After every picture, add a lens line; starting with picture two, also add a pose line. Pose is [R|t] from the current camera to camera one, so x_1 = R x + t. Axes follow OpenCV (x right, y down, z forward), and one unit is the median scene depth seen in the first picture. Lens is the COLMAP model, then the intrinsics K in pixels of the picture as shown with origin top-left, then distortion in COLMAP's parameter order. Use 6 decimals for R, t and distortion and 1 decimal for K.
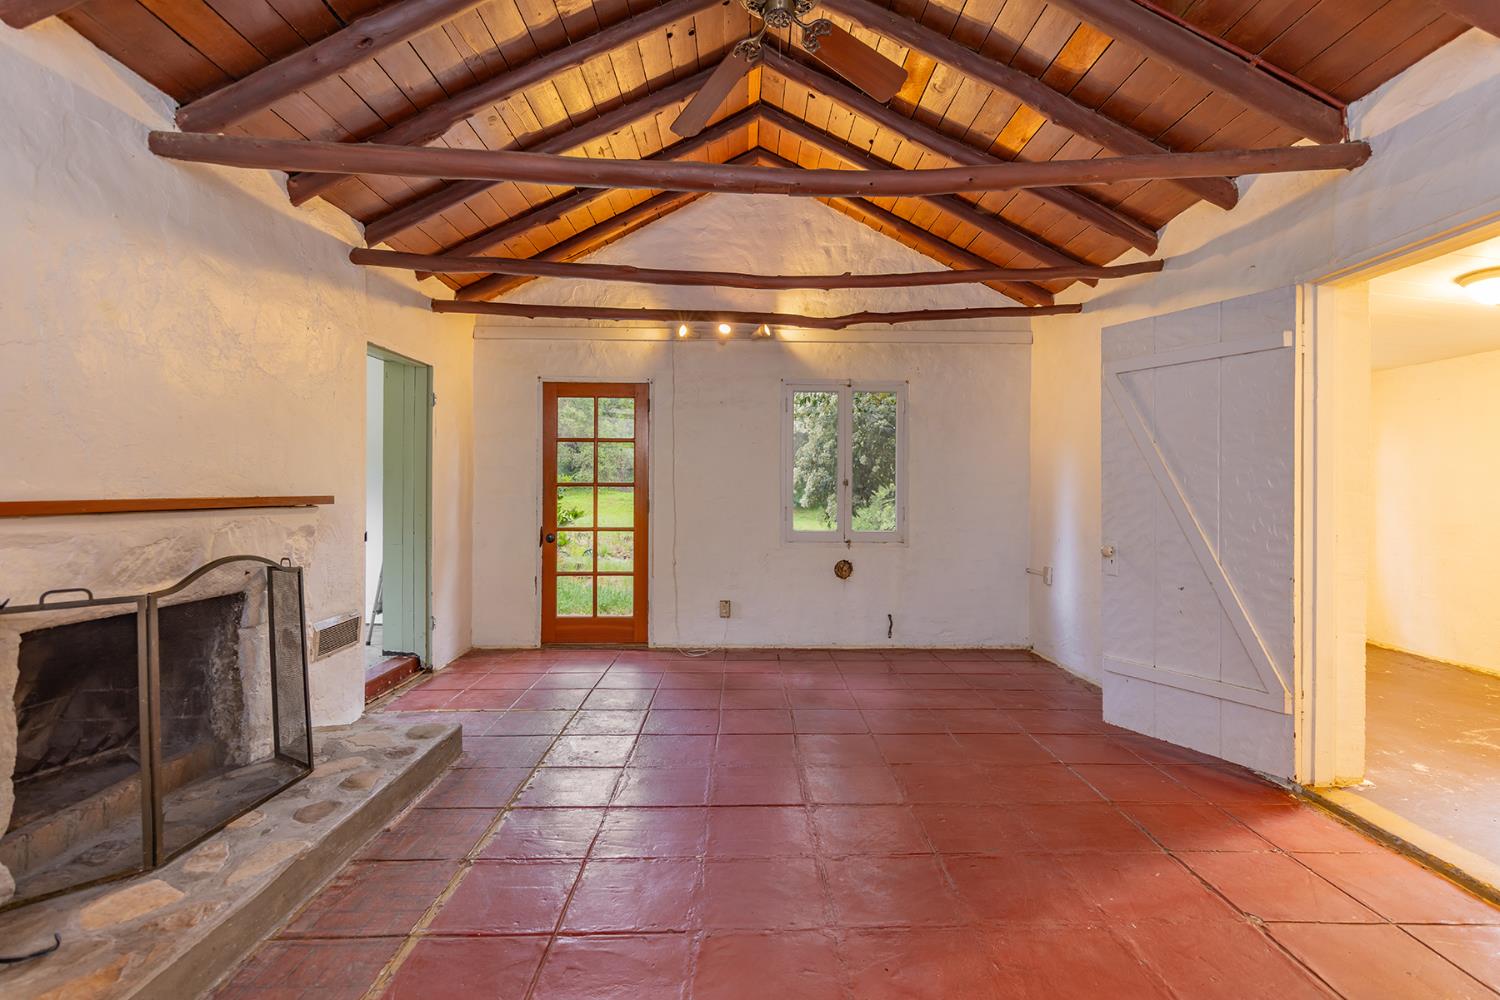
lens RADIAL K [[720.6, 0, 754.7], [0, 720.6, 498.0], [0, 0, 1]] dist [0.021524, 0.000316]
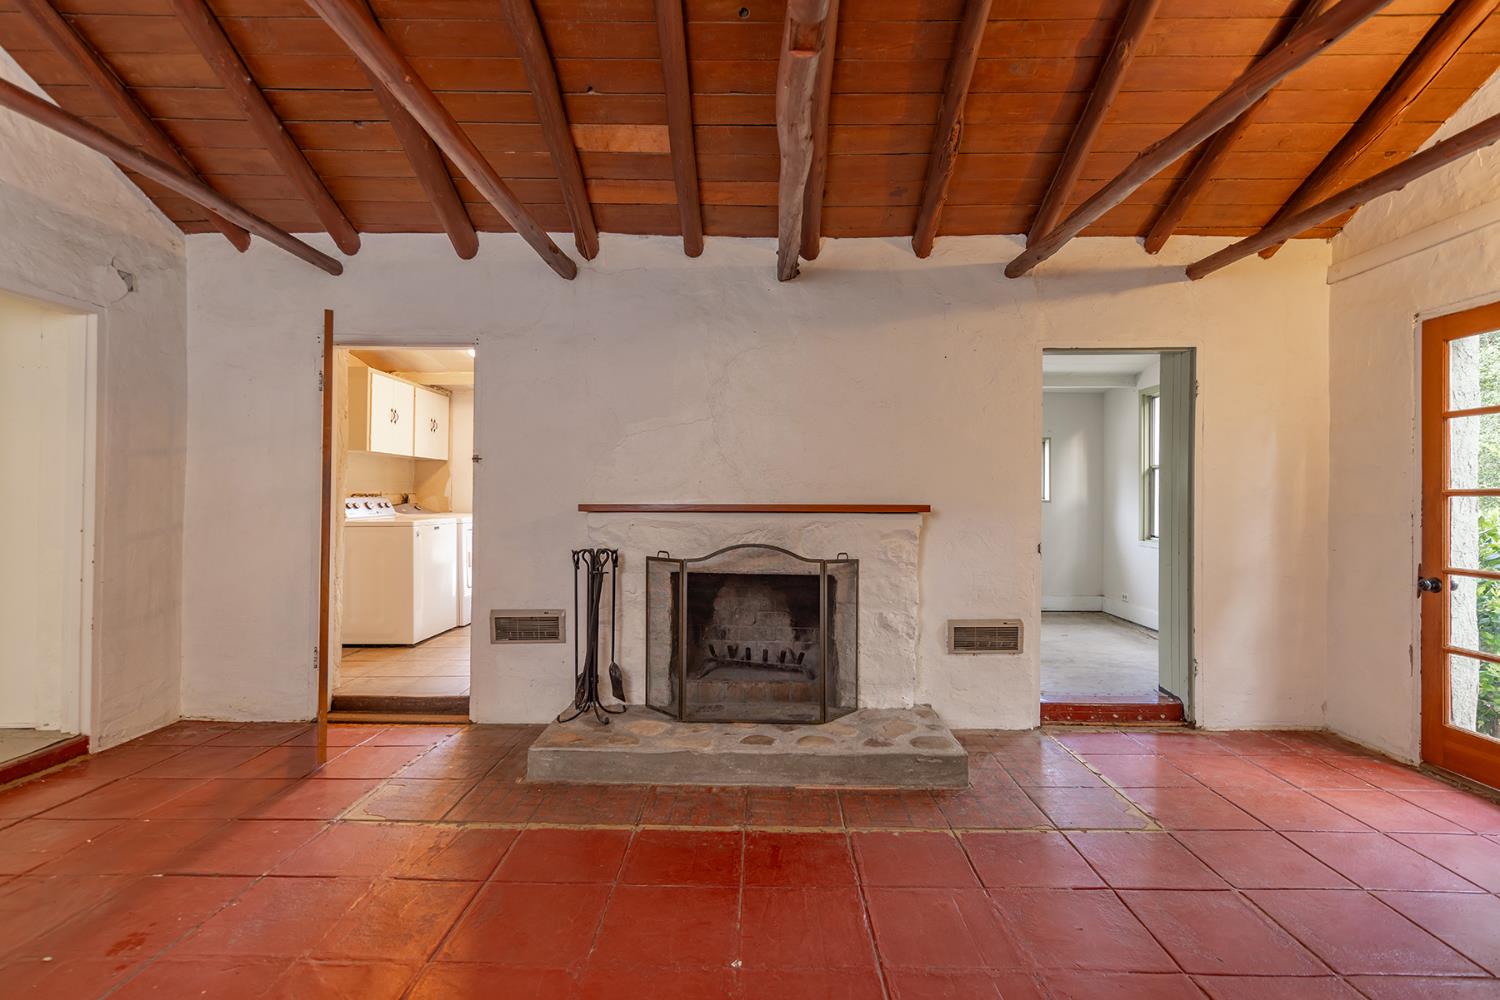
lens RADIAL K [[720.6, 0, 751.3], [0, 720.6, 493.7], [0, 0, 1]] dist [0.021524, 0.000316]
pose [[-0.034175, -0.006013, -0.999398, 0.546111], [-0.015432, 0.999866, -0.005488, -0.010435], [0.999297, 0.015235, -0.034263, 0.774151]]
